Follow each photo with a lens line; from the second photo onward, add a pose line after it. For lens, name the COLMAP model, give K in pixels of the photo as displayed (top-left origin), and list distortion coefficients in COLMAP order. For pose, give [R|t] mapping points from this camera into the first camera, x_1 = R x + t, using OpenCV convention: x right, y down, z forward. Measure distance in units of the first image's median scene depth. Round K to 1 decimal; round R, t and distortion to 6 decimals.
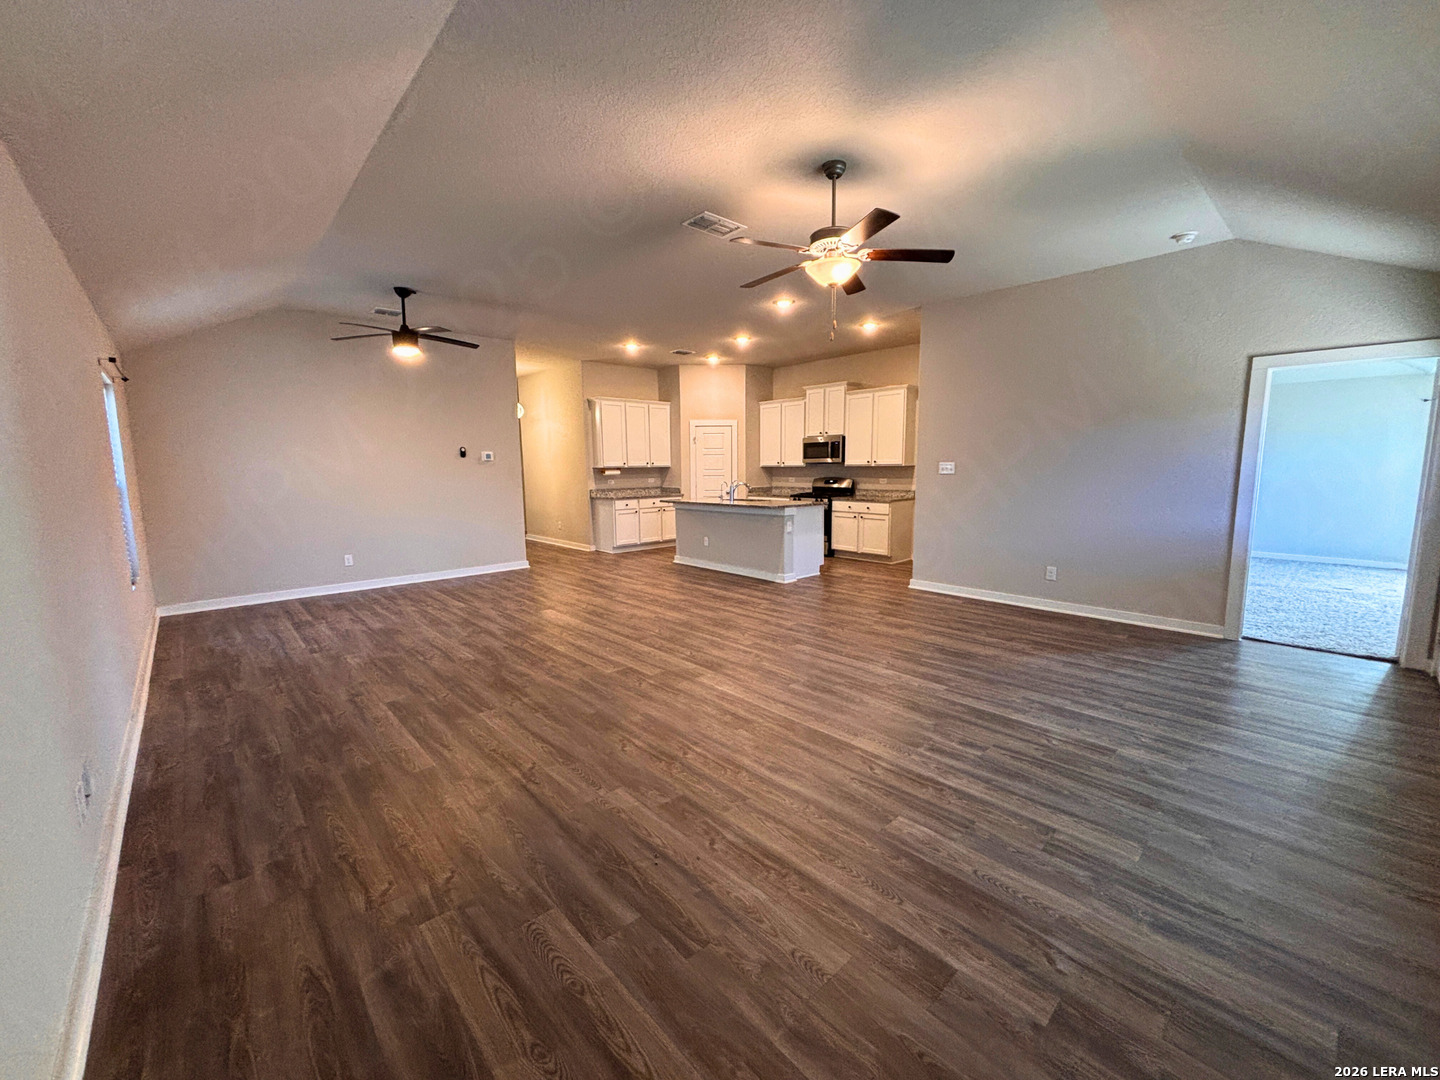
lens RADIAL K [[587.4, 0, 720.0], [0, 587.4, 540.0], [0, 0, 1]] dist [0.000810, 0.000035]
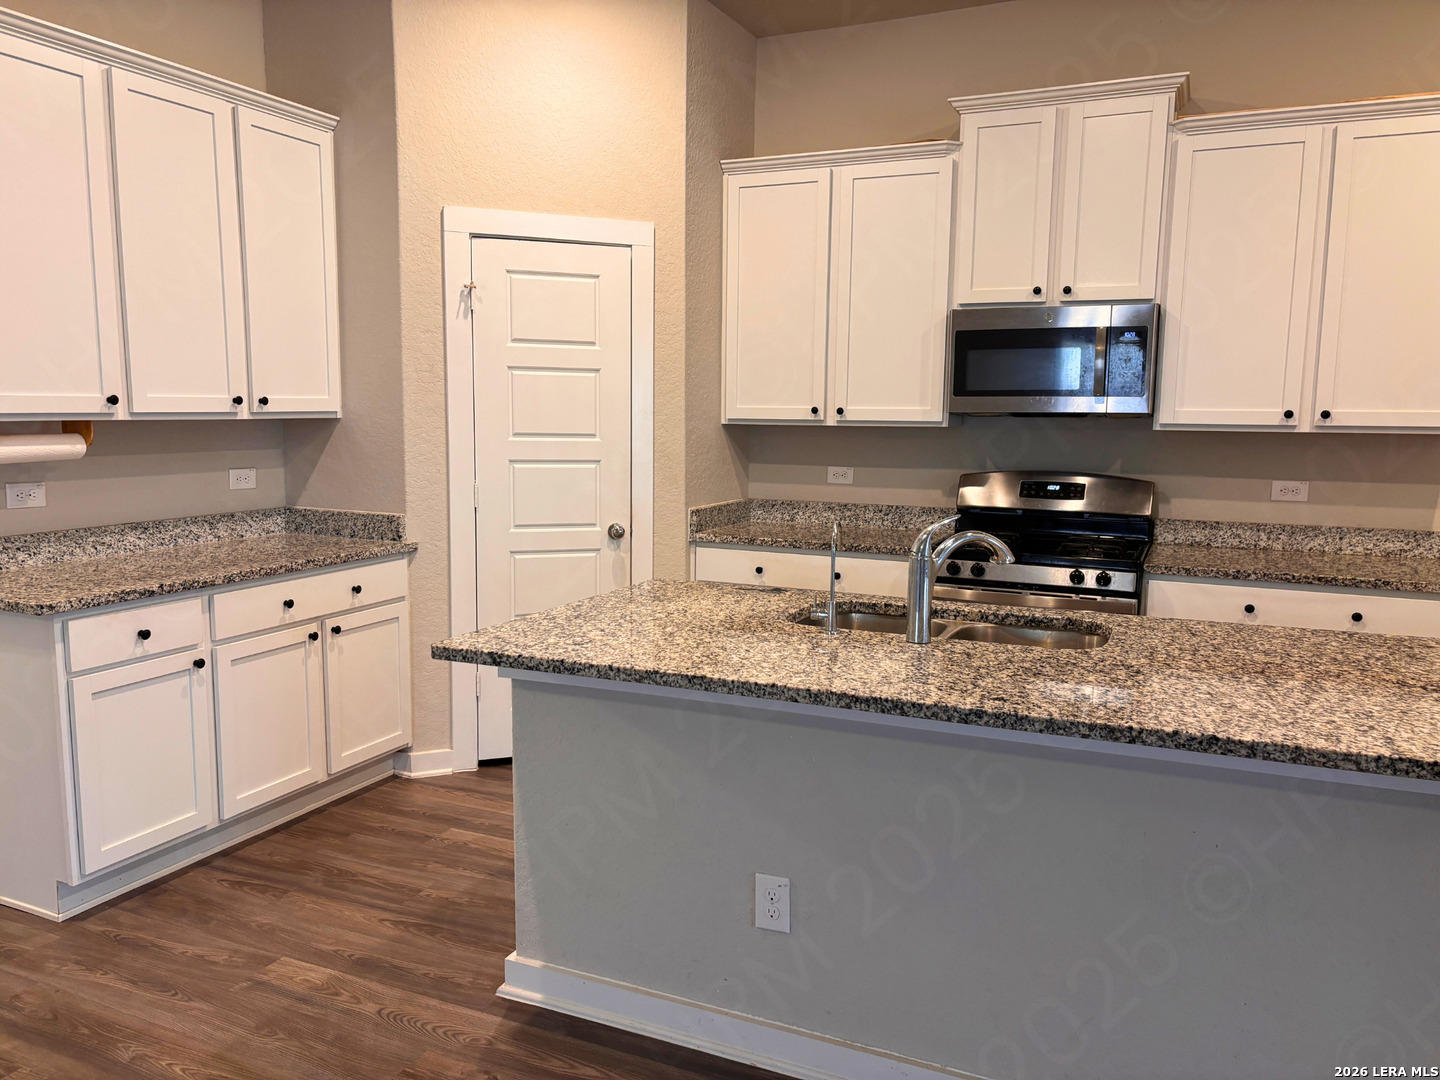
lens RADIAL K [[1085.7, 0, 719.6], [0, 1085.7, 547.1], [0, 0, 1]] dist [0.009092, 0.004532]
pose [[0.916275, -0.031065, 0.399342, -0.133532], [0.031266, 0.999493, 0.006013, -0.084807], [-0.399327, 0.006977, 0.916782, 0.651993]]
